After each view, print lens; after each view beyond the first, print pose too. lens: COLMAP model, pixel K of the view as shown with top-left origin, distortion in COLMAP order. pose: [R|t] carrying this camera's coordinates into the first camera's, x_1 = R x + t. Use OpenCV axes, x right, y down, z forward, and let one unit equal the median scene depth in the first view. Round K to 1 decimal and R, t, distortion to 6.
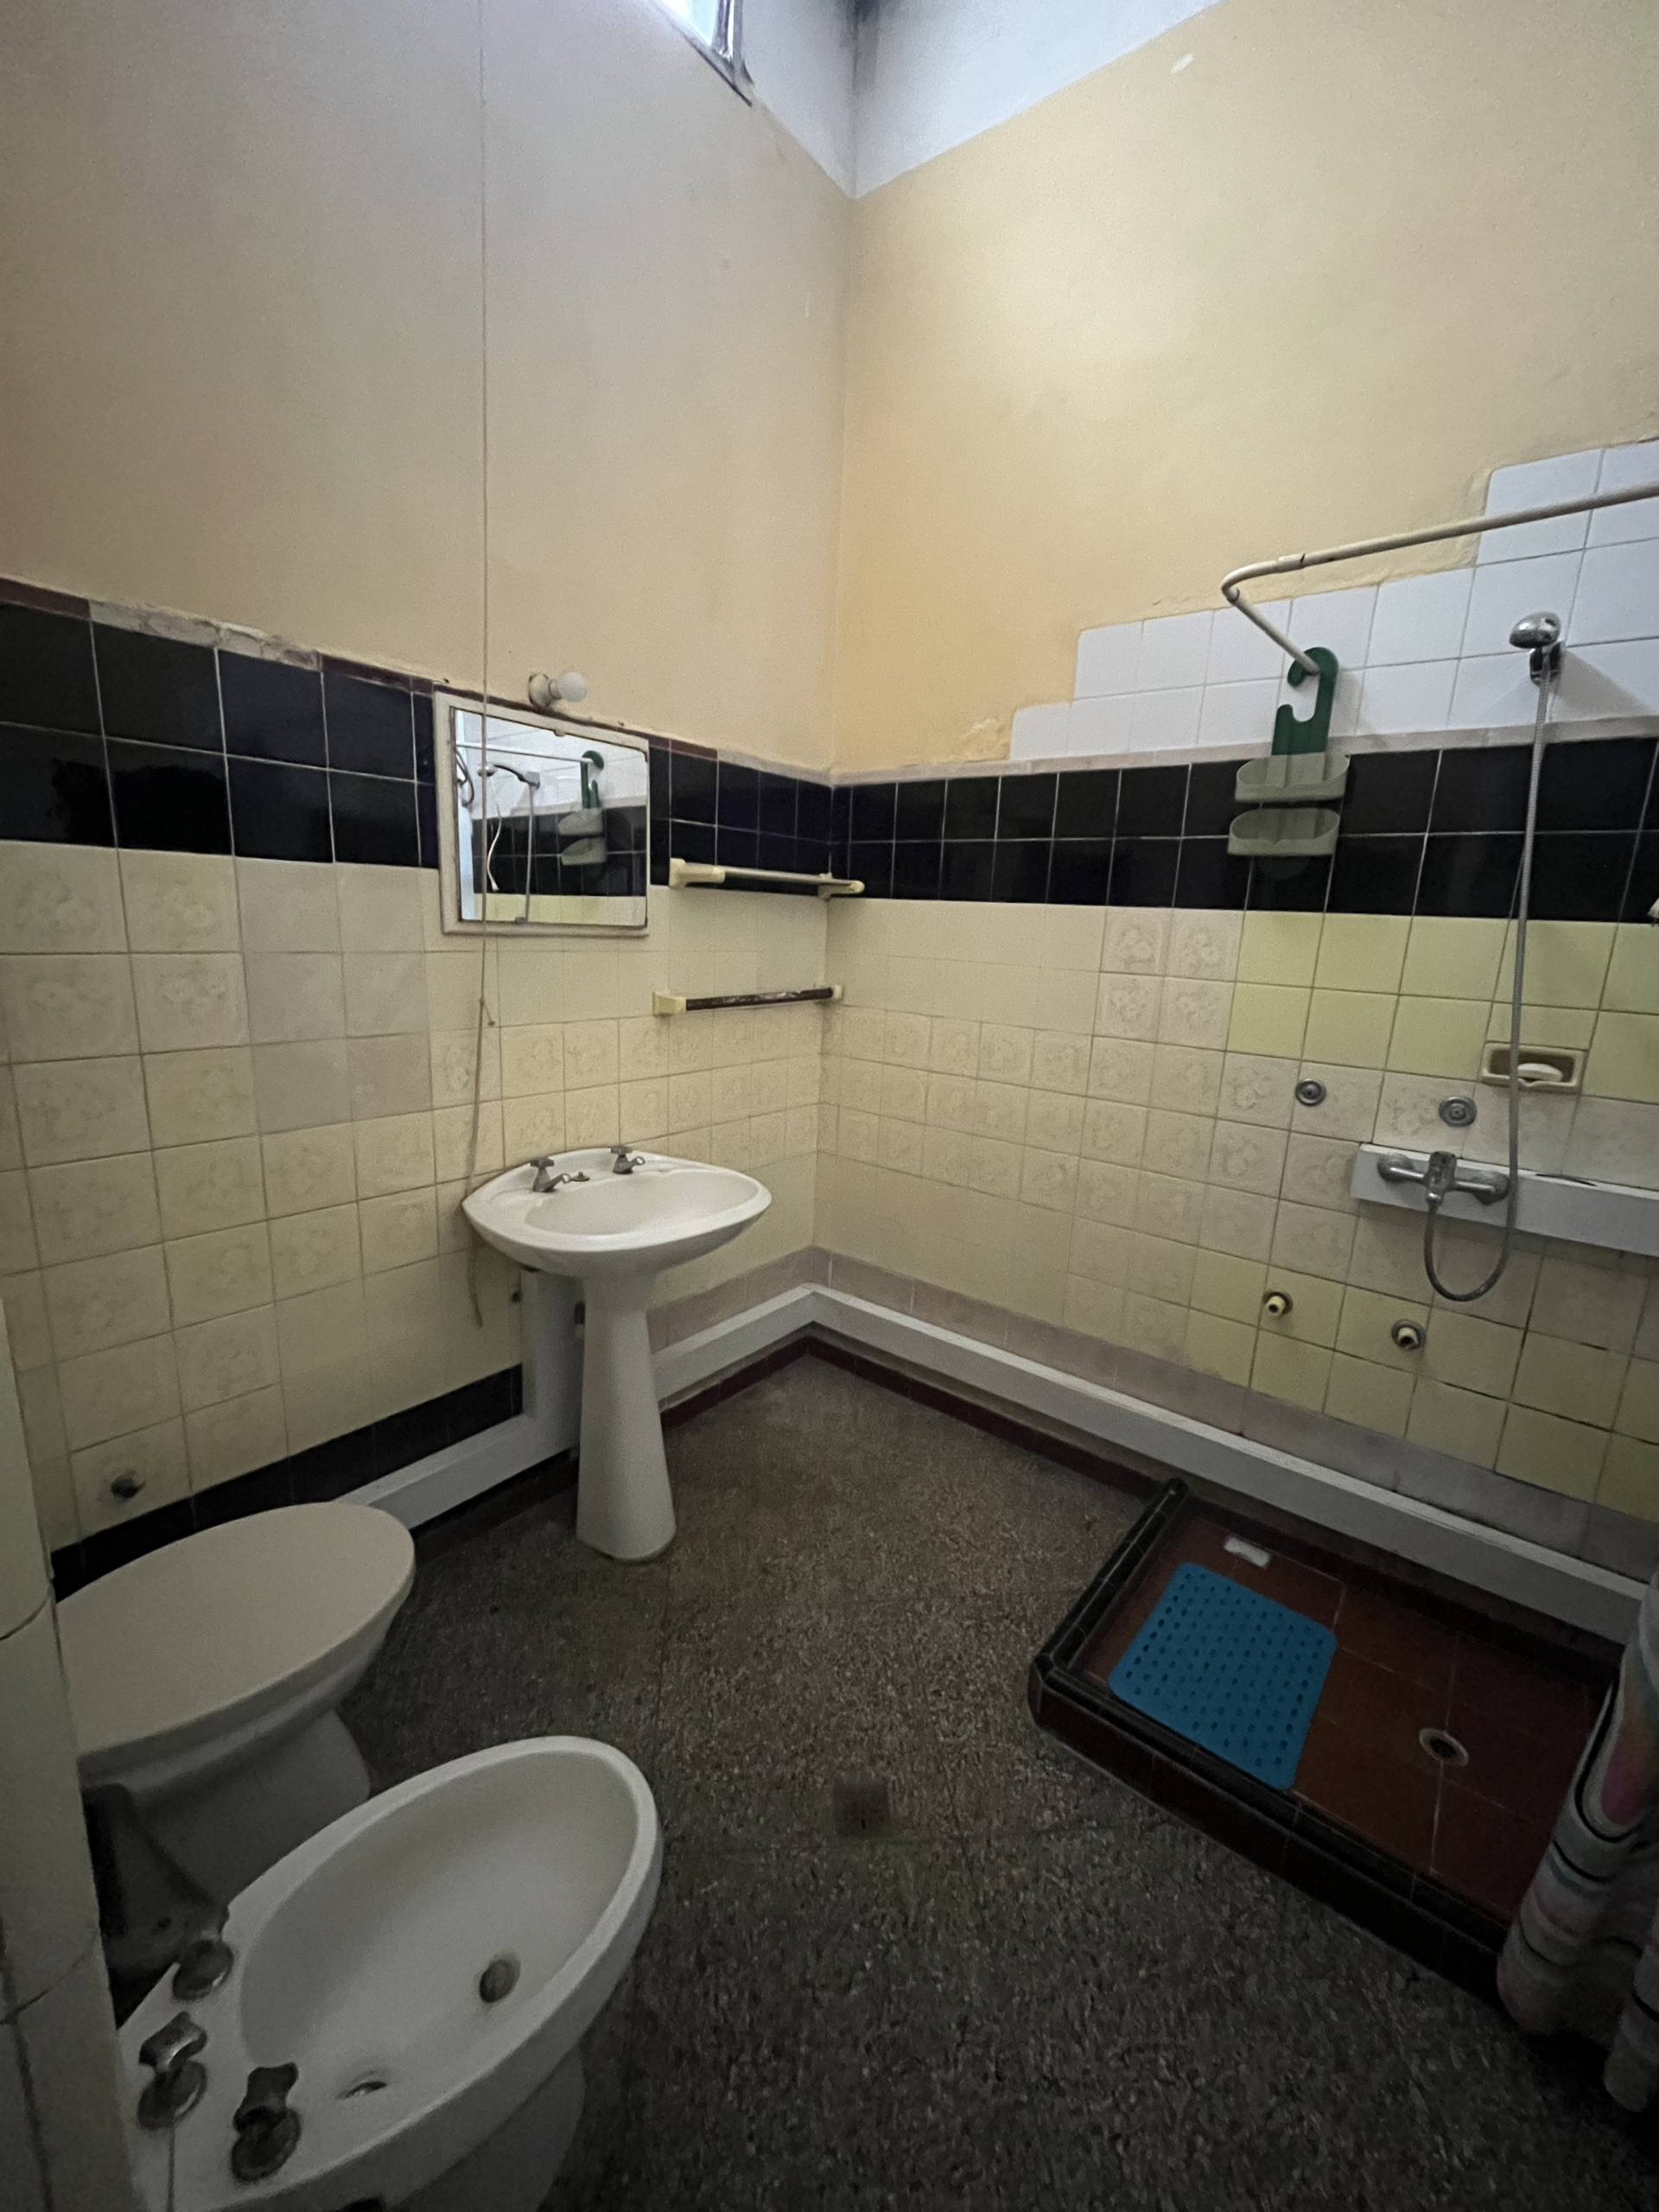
lens RADIAL K [[897.0, 0, 821.5], [0, 897.0, 1104.7], [0, 0, 1]] dist [-0.002202, -0.000109]
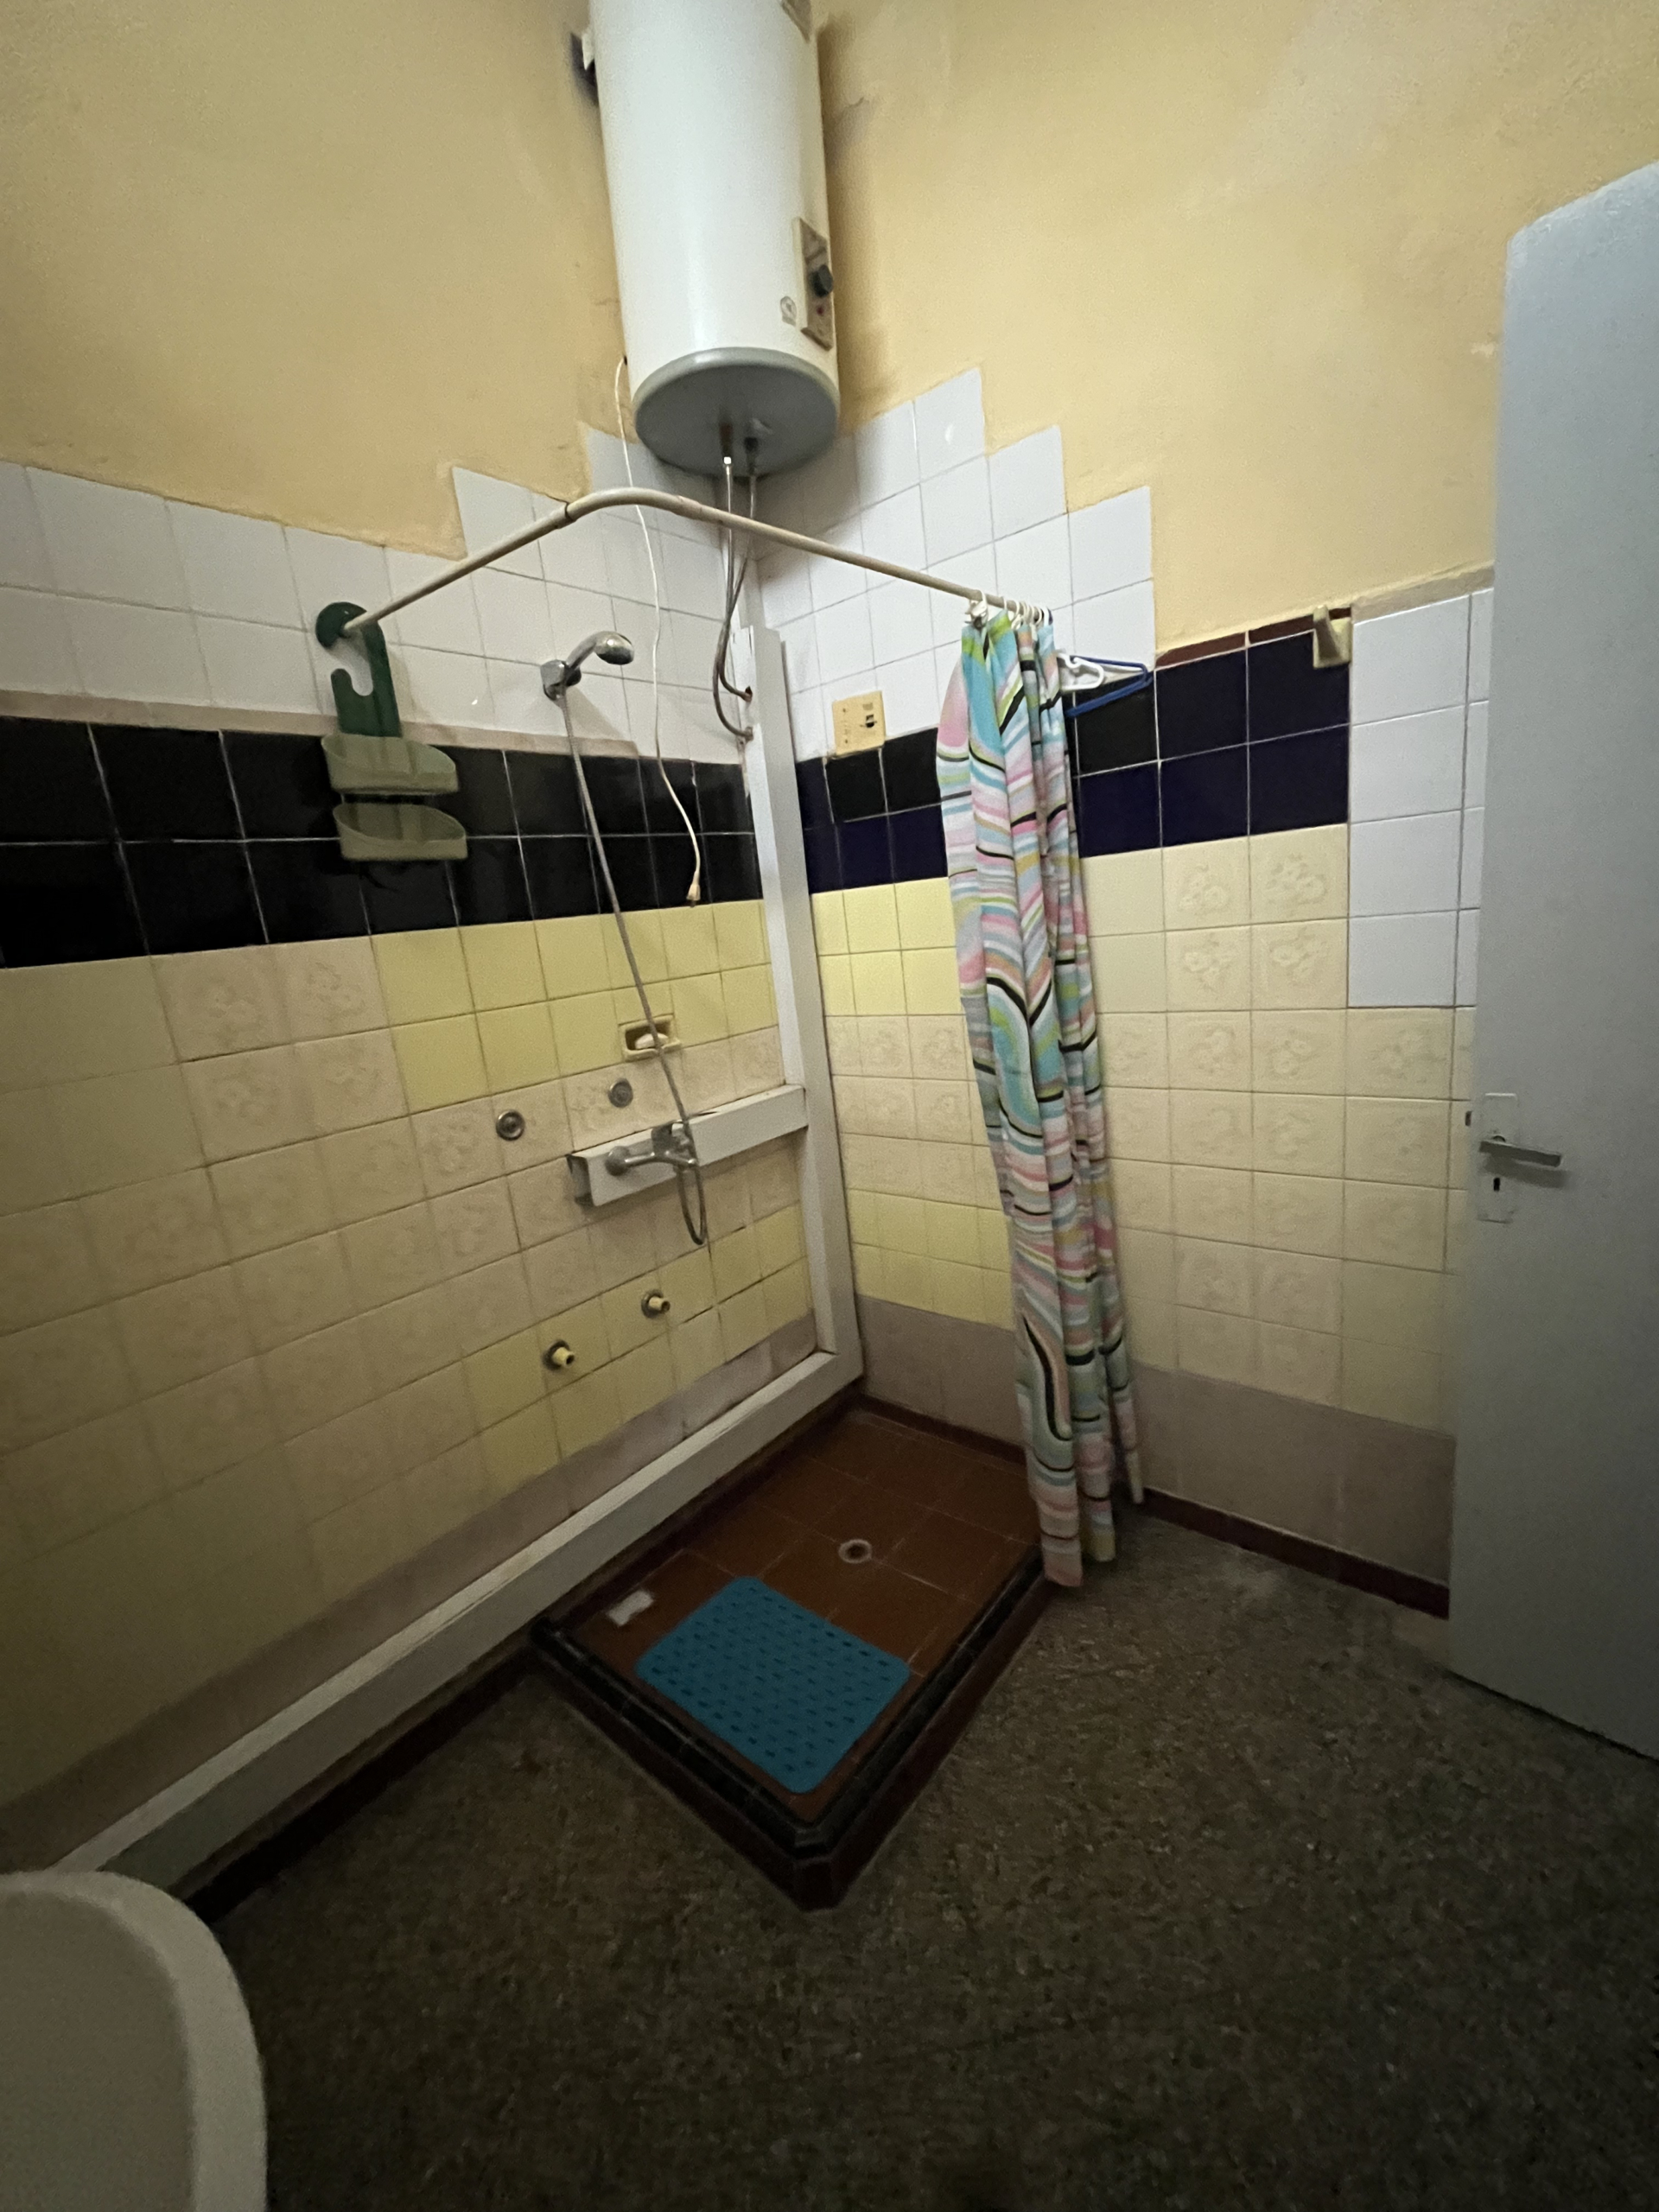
lens RADIAL K [[897.0, 0, 827.6], [0, 897.0, 1104.5], [0, 0, 1]] dist [-0.002202, -0.000109]
pose [[0.011292, -0.254803, 0.966927, -0.332828], [0.314234, 0.918904, 0.238479, -0.157281], [-0.949279, 0.301148, 0.090444, 0.663503]]
